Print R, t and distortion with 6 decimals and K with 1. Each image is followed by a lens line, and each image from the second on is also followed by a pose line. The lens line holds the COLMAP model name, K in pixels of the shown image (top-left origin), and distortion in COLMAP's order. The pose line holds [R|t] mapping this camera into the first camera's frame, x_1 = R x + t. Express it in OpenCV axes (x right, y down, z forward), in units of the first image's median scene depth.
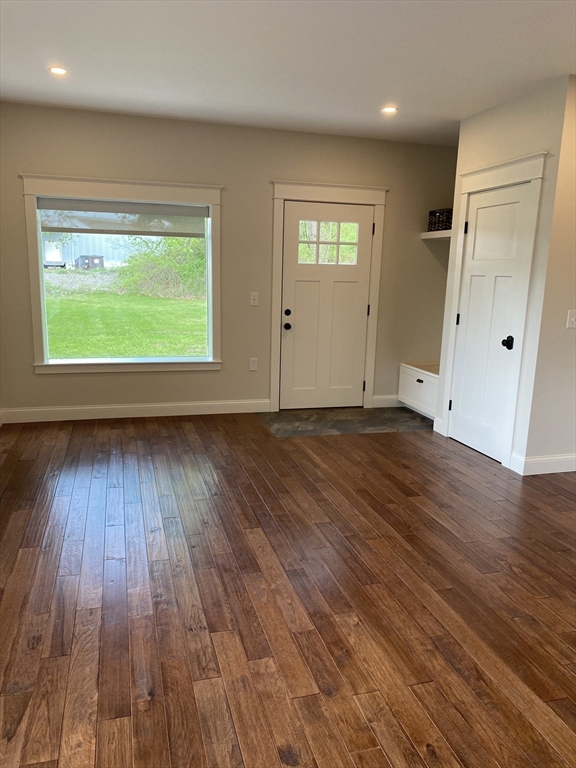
lens RADIAL K [[586.2, 0, 283.1], [0, 586.2, 397.9], [0, 0, 1]] dist [0.050876, -0.058275]
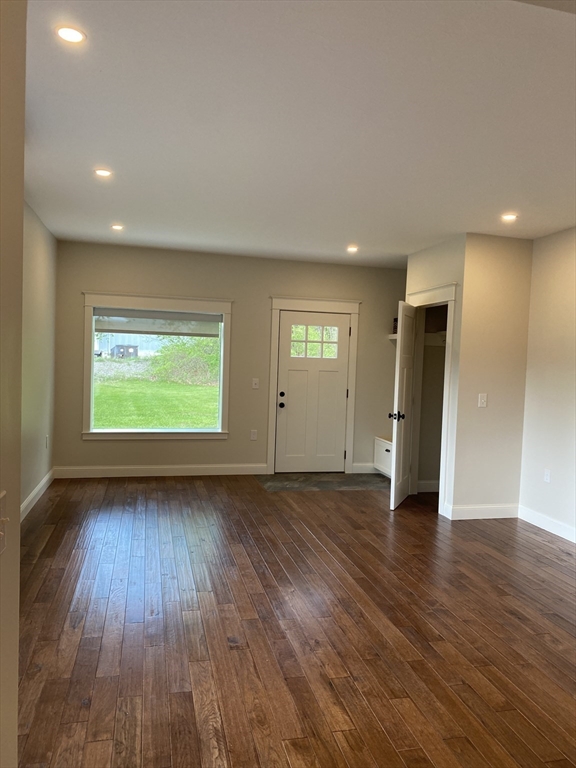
lens RADIAL K [[586.2, 0, 288.5], [0, 586.2, 386.2], [0, 0, 1]] dist [0.050876, -0.058275]
pose [[0.999255, 0.009830, -0.037320, 0.074575], [-0.015948, 0.985768, -0.167351, 0.051493], [0.035144, 0.167822, 0.985191, -0.266798]]
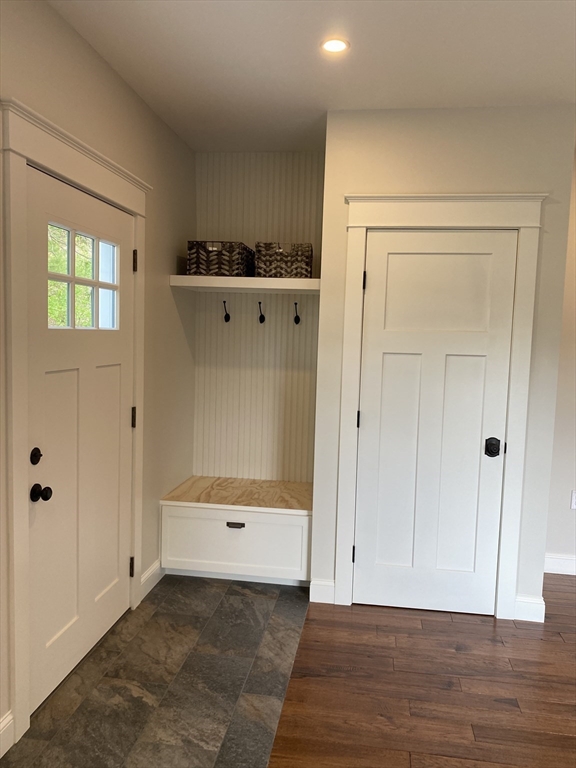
lens RADIAL K [[586.2, 0, 289.2], [0, 586.2, 386.3], [0, 0, 1]] dist [0.050876, -0.058275]
pose [[0.397429, -0.094500, 0.912754, -0.289614], [0.175835, 0.984094, 0.025325, -0.184897], [-0.900629, 0.150429, 0.407724, 0.750095]]
